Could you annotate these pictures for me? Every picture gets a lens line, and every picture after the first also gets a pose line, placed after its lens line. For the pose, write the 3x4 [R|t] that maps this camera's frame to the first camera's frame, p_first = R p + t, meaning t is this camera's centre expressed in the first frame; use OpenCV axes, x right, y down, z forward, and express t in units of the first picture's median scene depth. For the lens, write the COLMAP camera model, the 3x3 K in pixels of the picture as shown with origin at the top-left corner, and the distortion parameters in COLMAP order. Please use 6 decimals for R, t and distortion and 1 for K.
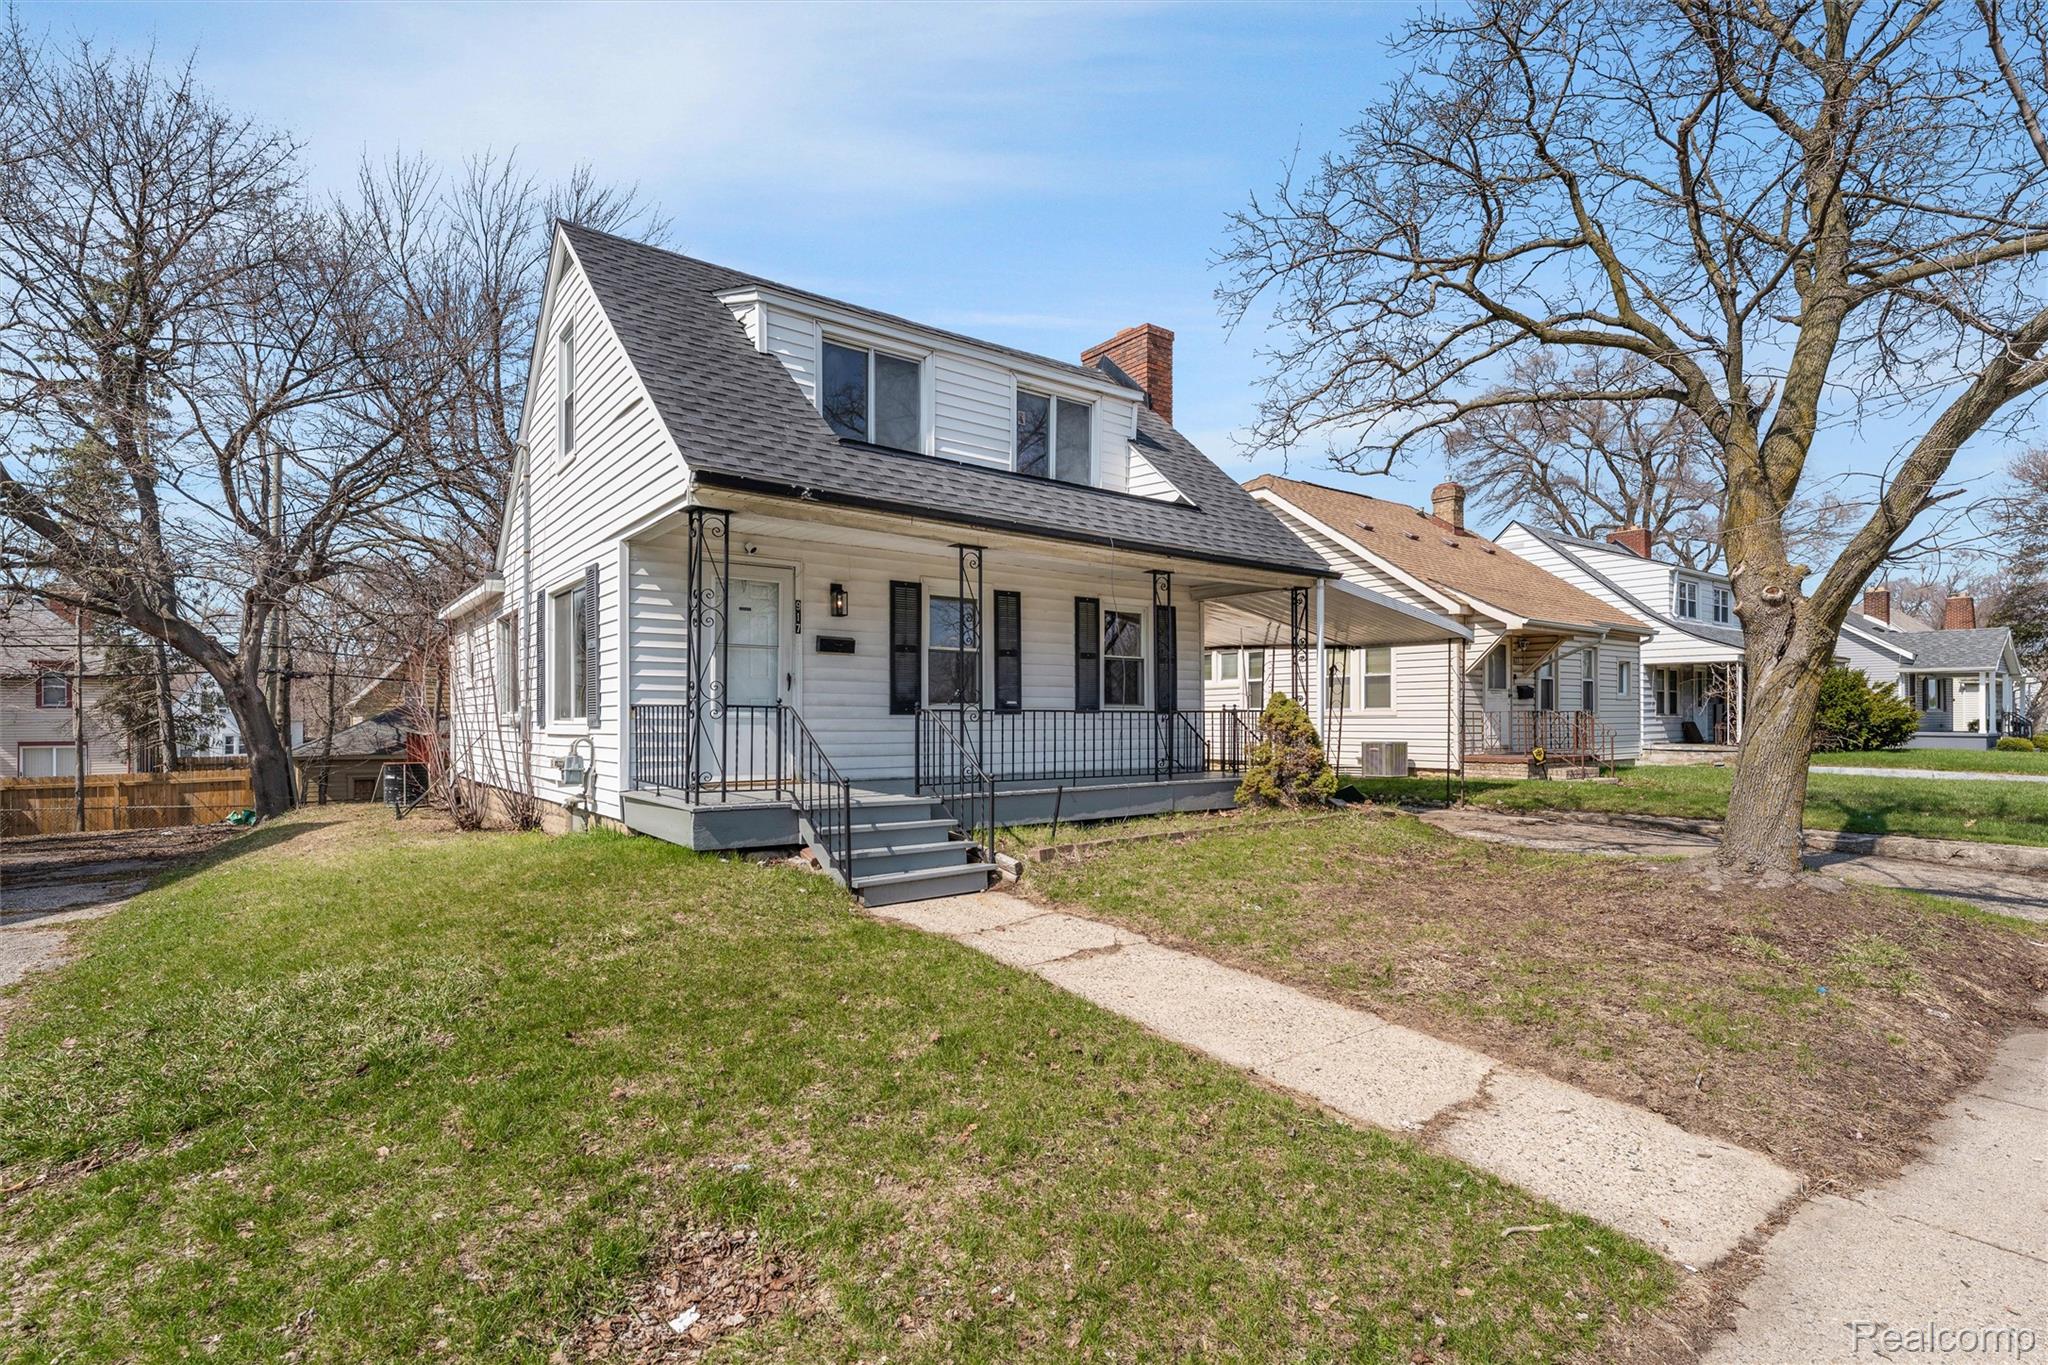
lens RADIAL K [[838.9, 0, 1019.0], [0, 838.9, 688.6], [0, 0, 1]] dist [0.000093, -0.000196]
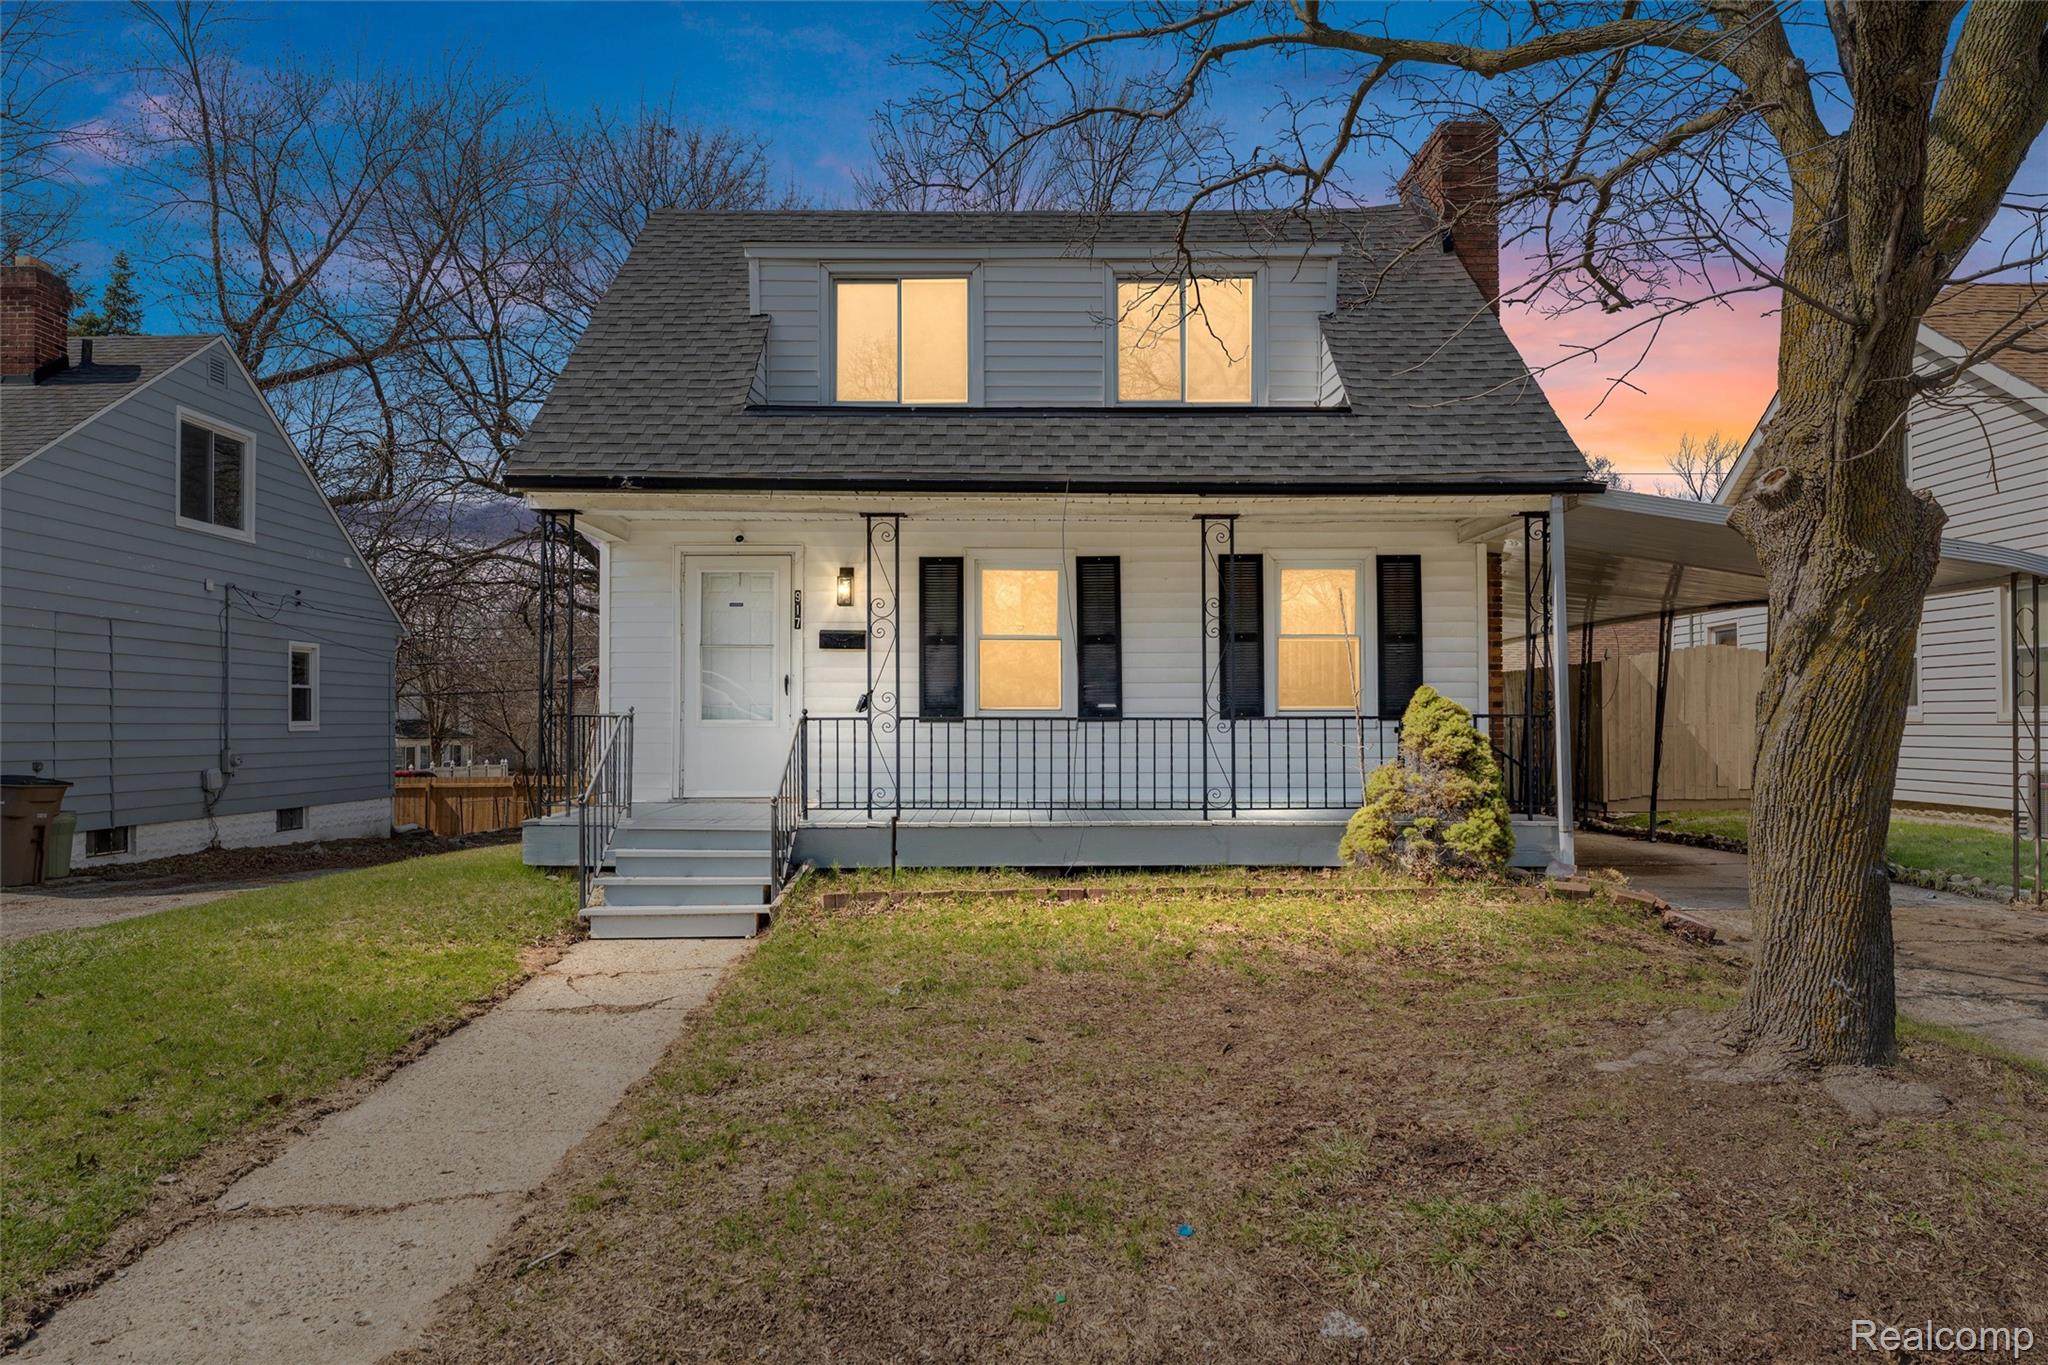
lens RADIAL K [[1123.3, 0, 1024.0], [0, 1123.3, 682.5], [0, 0, 1]] dist [-0.004863, -0.001459]
pose [[0.855295, -0.018384, -0.517815, 0.604026], [0.019395, 0.999806, -0.003461, -0.002173], [0.517778, -0.007083, 0.855486, 0.145041]]
